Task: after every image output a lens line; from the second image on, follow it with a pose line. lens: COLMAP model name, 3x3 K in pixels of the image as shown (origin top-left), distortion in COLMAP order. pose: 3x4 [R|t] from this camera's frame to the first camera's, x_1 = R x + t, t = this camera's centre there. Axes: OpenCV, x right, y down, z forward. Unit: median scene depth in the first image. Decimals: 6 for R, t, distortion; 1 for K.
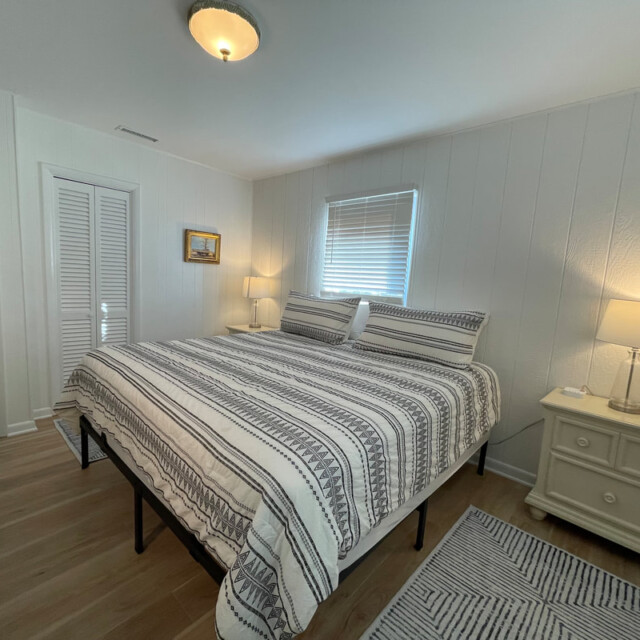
lens RADIAL K [[339.4, 0, 314.7], [0, 339.4, 318.1], [0, 0, 1]] dist [-0.001112, -0.001432]
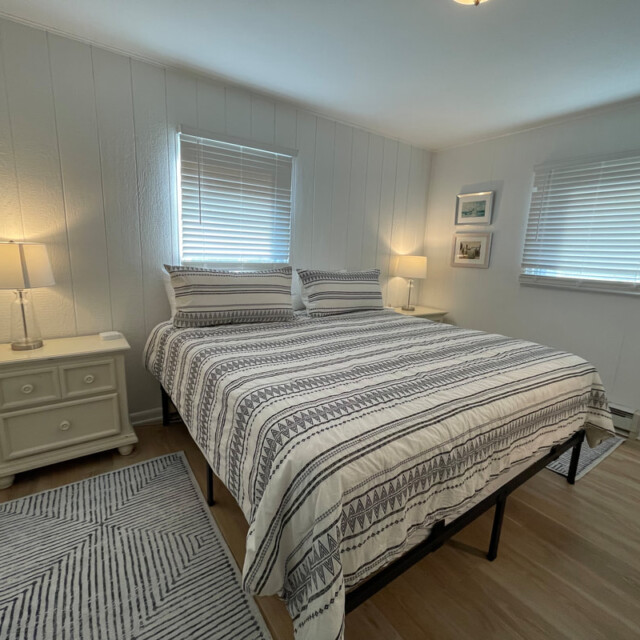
lens RADIAL K [[339.4, 0, 315.4], [0, 339.4, 319.2], [0, 0, 1]] dist [-0.001112, -0.001432]
pose [[0.205192, -0.243426, 0.947966, -0.754580], [0.089158, 0.969198, 0.229580, -0.123763], [-0.974652, 0.037410, 0.220575, 0.692476]]
